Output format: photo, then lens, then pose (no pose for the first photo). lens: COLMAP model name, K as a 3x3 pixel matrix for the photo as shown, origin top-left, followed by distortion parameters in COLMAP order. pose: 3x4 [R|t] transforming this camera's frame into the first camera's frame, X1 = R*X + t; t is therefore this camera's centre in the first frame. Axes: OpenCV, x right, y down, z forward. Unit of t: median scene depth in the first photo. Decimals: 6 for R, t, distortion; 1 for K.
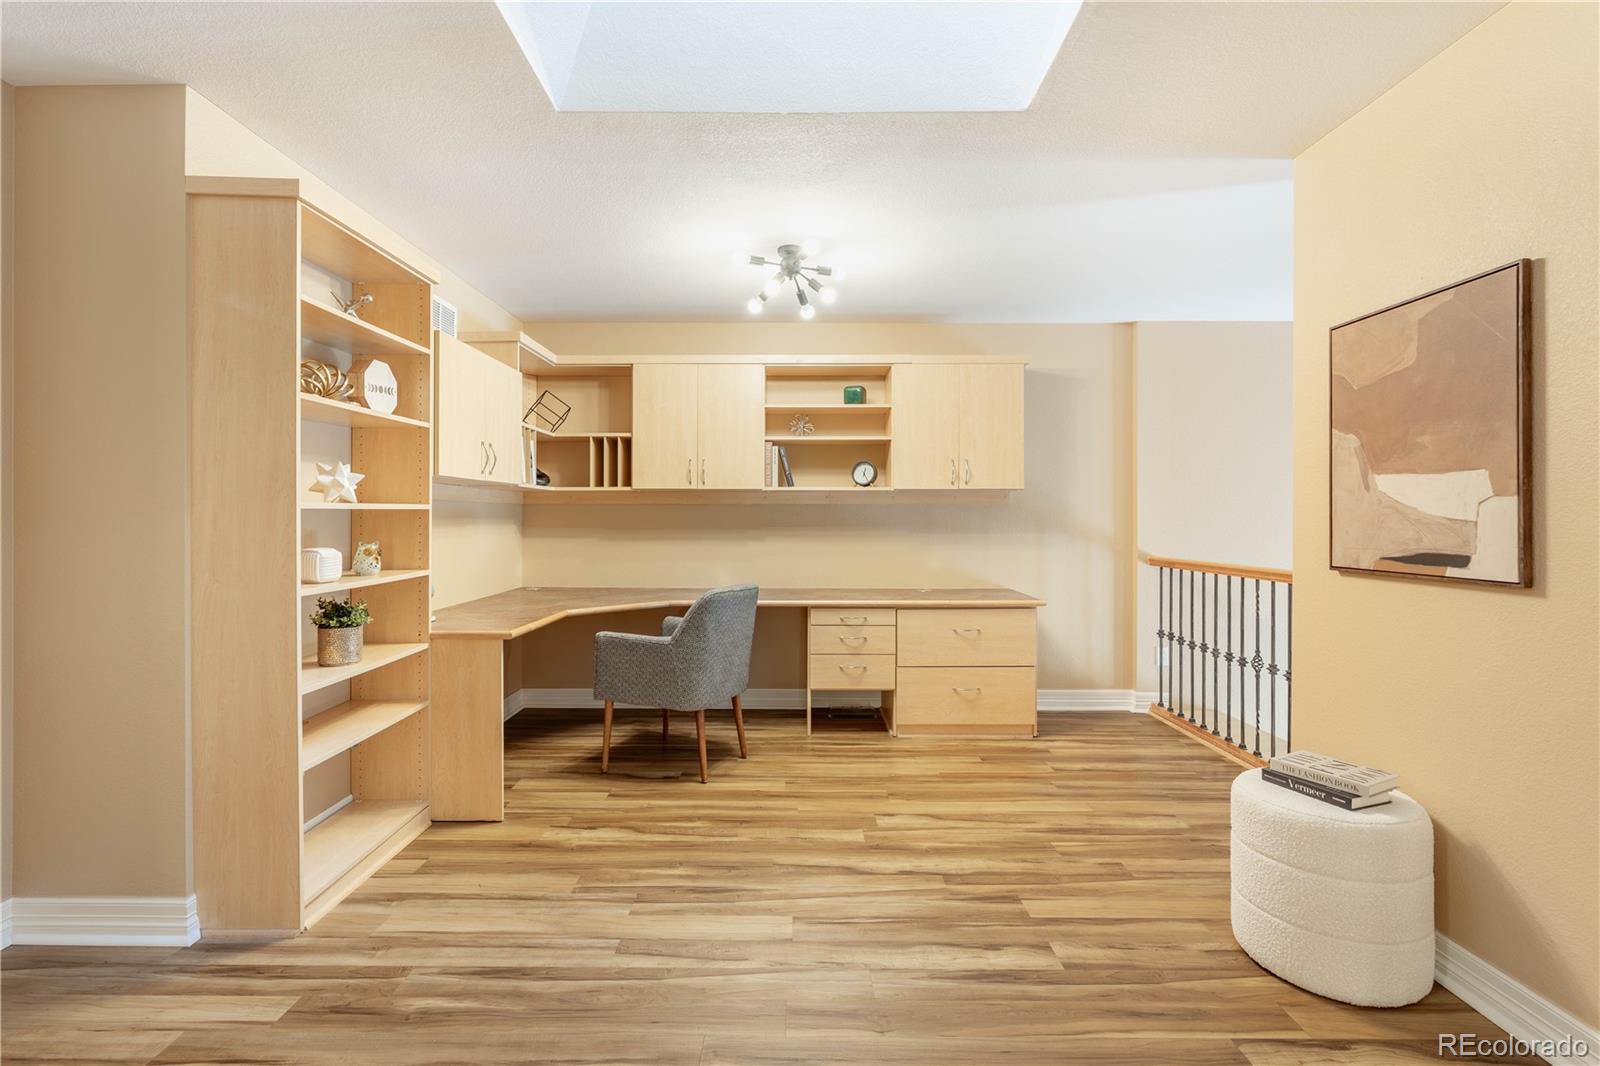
lens RADIAL K [[702.1, 0, 795.5], [0, 702.1, 527.9], [0, 0, 1]] dist [0.001701, 0.001536]
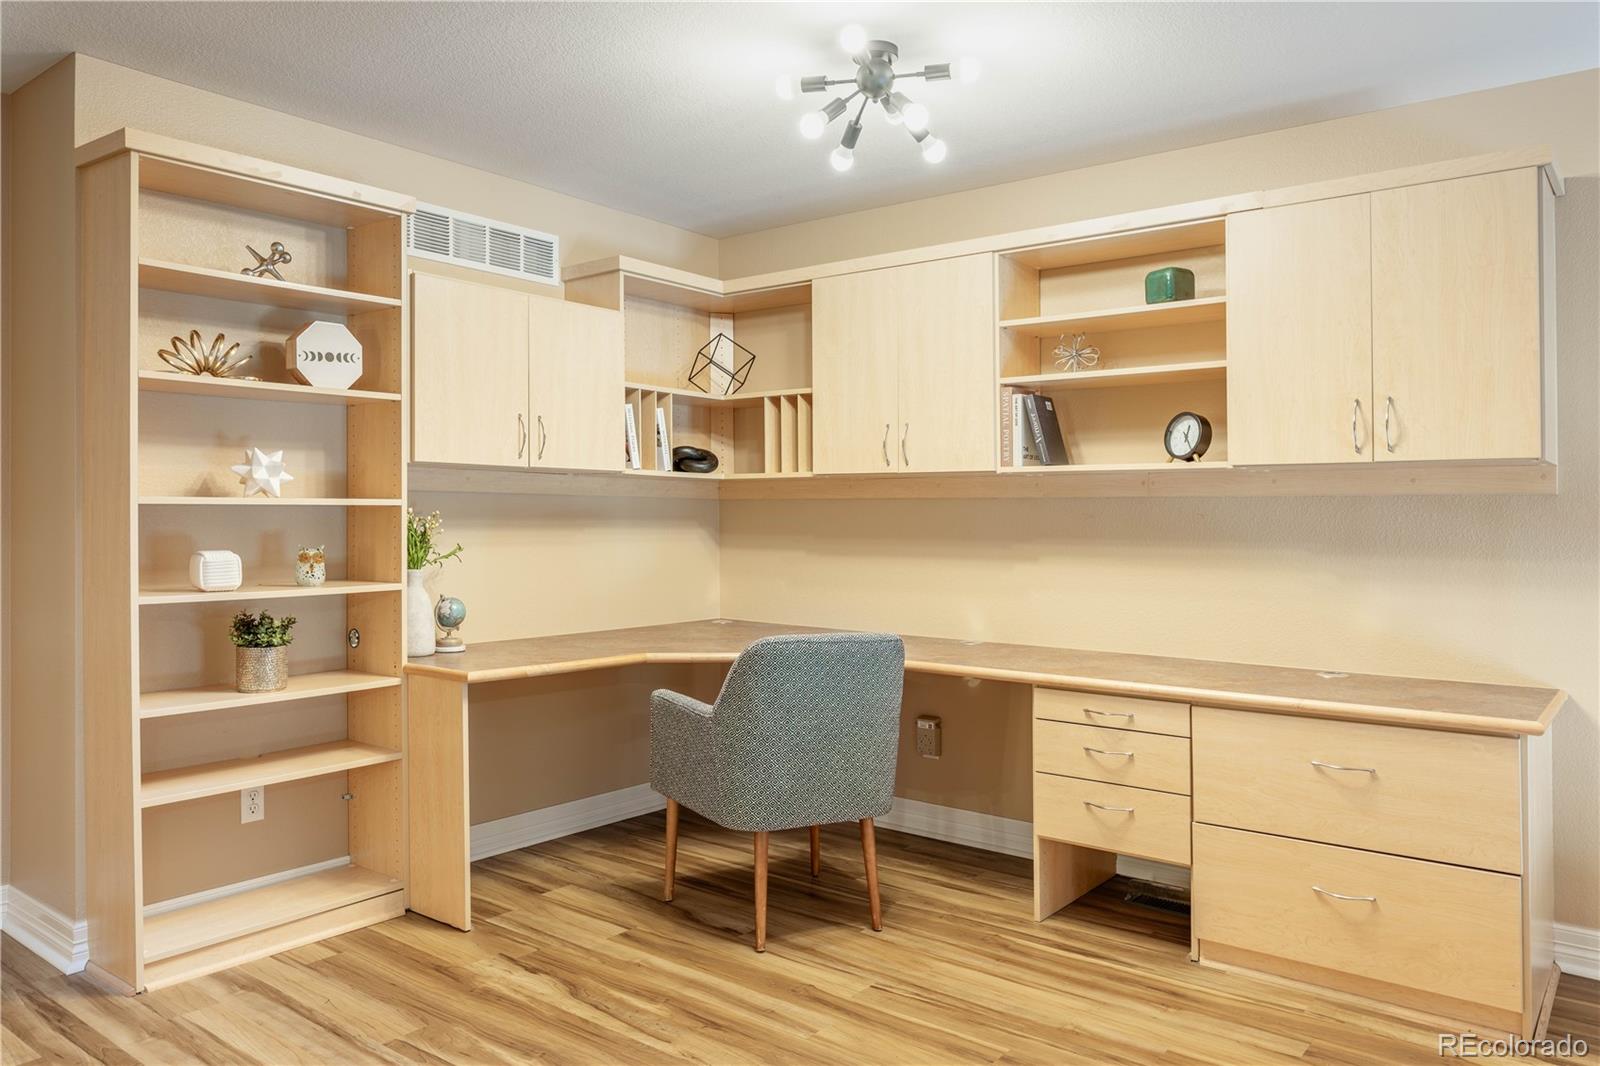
lens RADIAL K [[1107.3, 0, 803.0], [0, 1107.3, 524.2], [0, 0, 1]] dist [0.004938, -0.002470]
pose [[0.799246, 0.008534, -0.600944, 0.439547], [-0.016448, 0.999835, -0.007677, -0.002846], [0.600779, 0.016020, 0.799255, 0.223968]]
